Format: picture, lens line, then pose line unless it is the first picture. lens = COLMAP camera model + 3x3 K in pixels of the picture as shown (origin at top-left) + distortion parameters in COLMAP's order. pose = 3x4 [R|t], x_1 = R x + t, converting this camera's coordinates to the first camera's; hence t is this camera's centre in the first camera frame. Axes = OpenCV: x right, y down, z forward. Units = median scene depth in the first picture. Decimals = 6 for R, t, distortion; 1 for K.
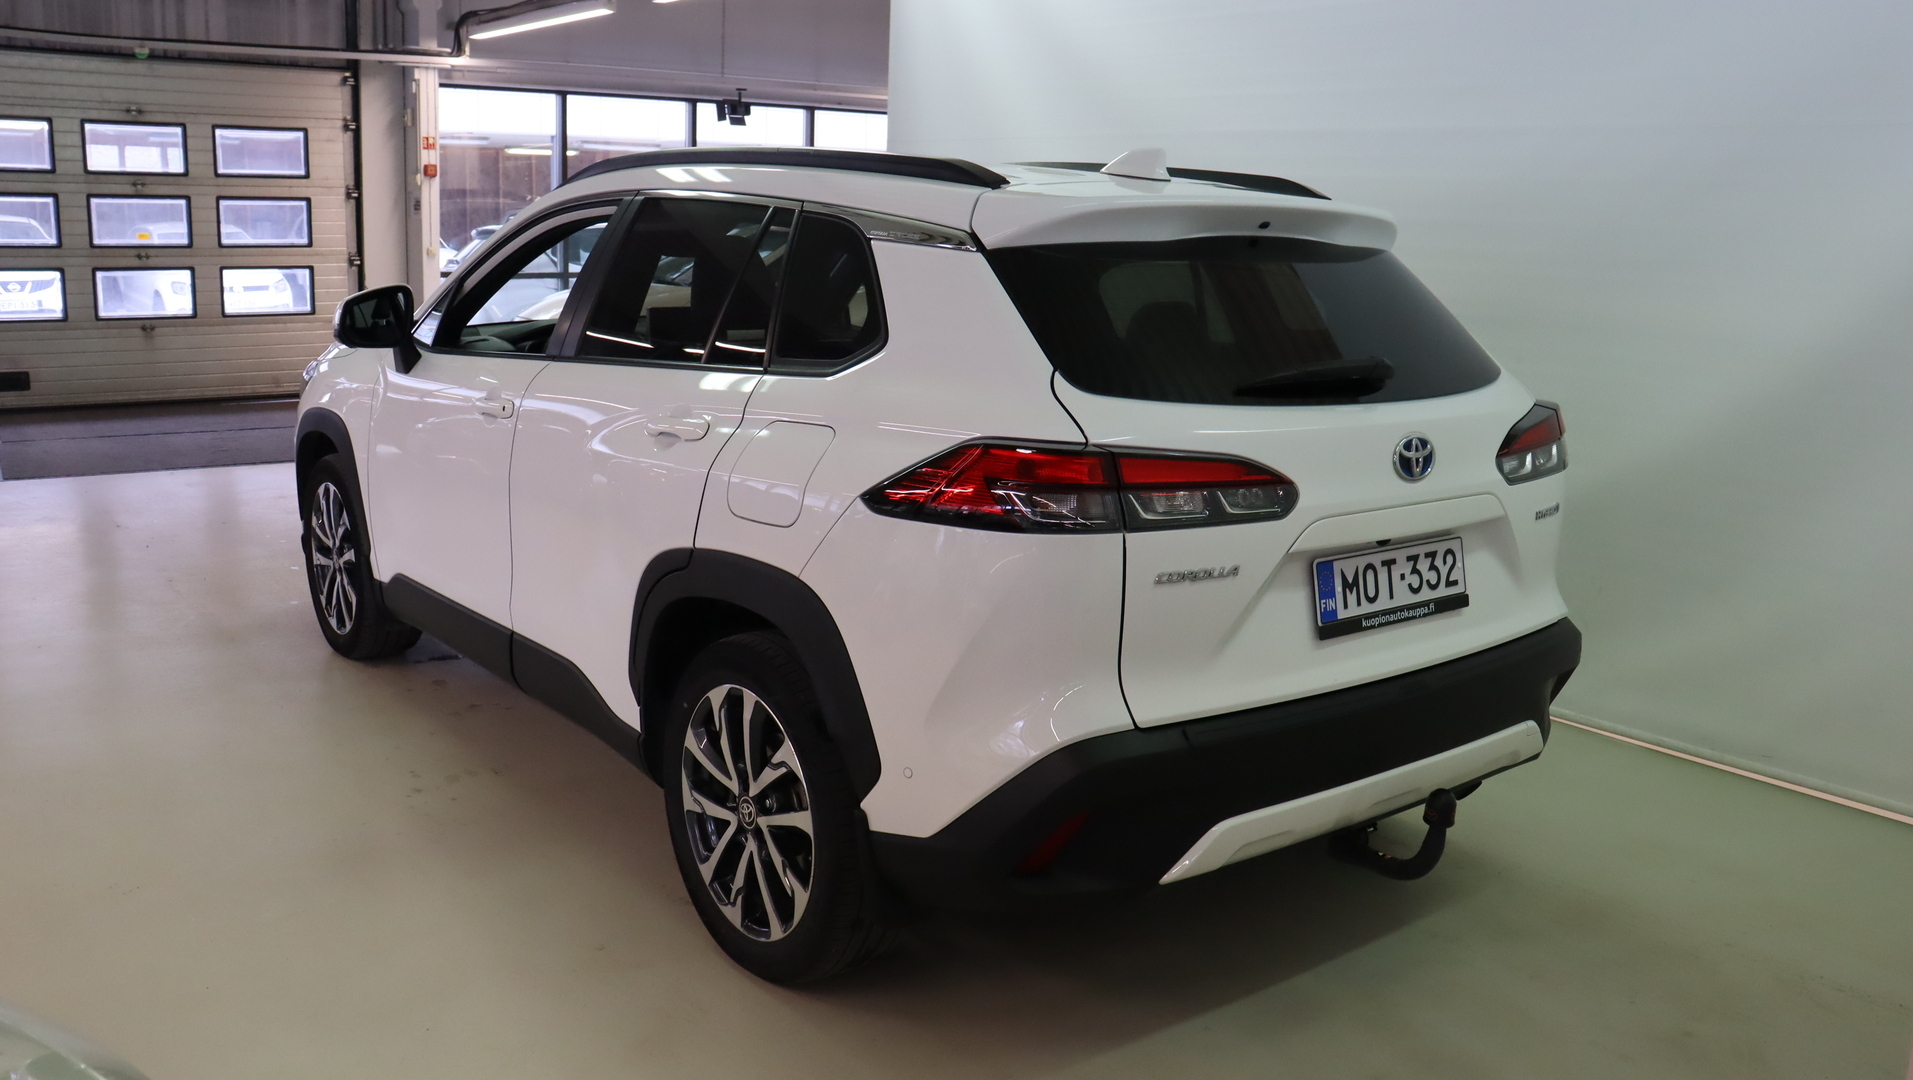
lens RADIAL K [[1580.5, 0, 975.2], [0, 1580.5, 496.5], [0, 0, 1]] dist [-0.163946, 0.143556]
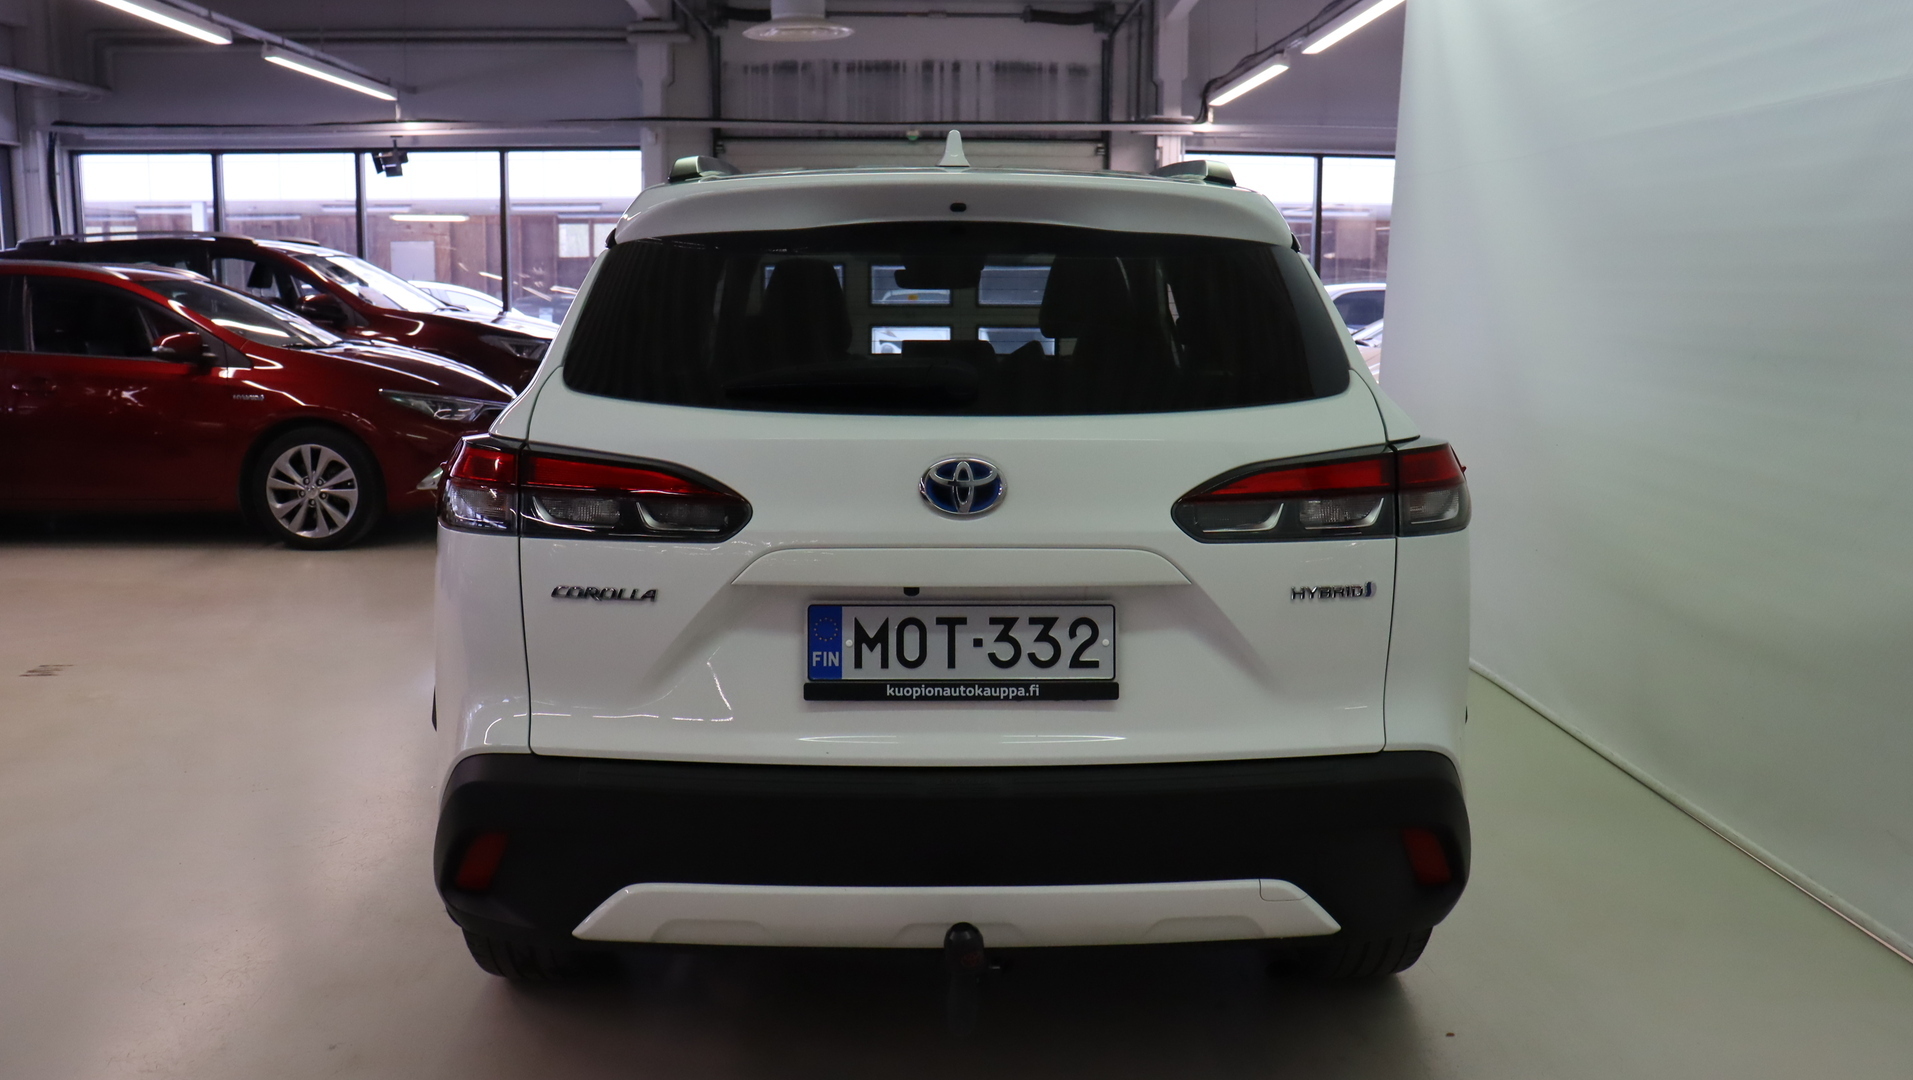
lens RADIAL K [[1580.5, 0, 962.4], [0, 1580.5, 490.1], [0, 0, 1]] dist [-0.163946, 0.143556]
pose [[0.800257, 0.055853, -0.597050, 0.197920], [-0.088612, 0.995737, -0.025621, -0.000858], [0.593073, 0.073410, 0.801795, 0.098262]]
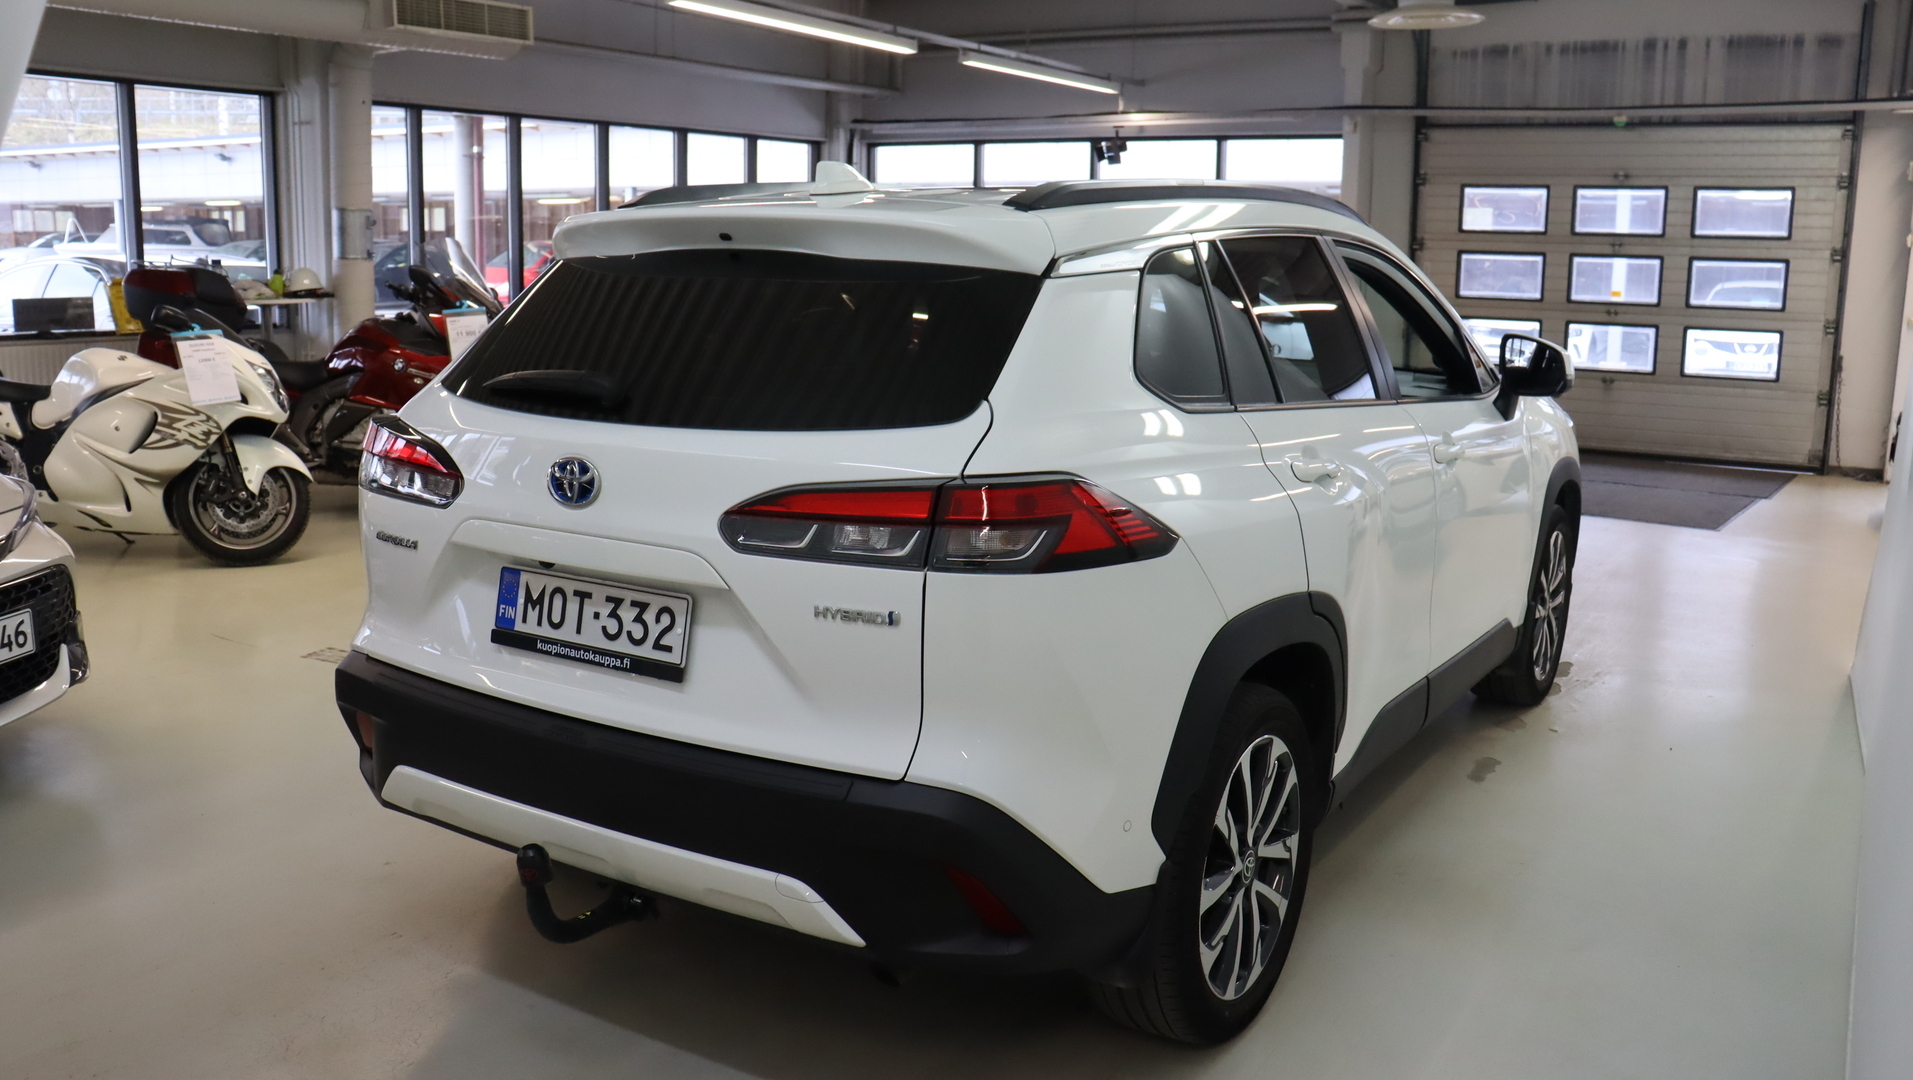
lens RADIAL K [[1580.5, 0, 969.3], [0, 1580.5, 486.6], [0, 0, 1]] dist [-0.163946, 0.143556]
pose [[0.342999, 0.118777, -0.931796, 0.321691], [-0.170698, 0.983338, 0.062512, -0.031519], [0.923696, 0.137615, 0.357559, 0.234251]]
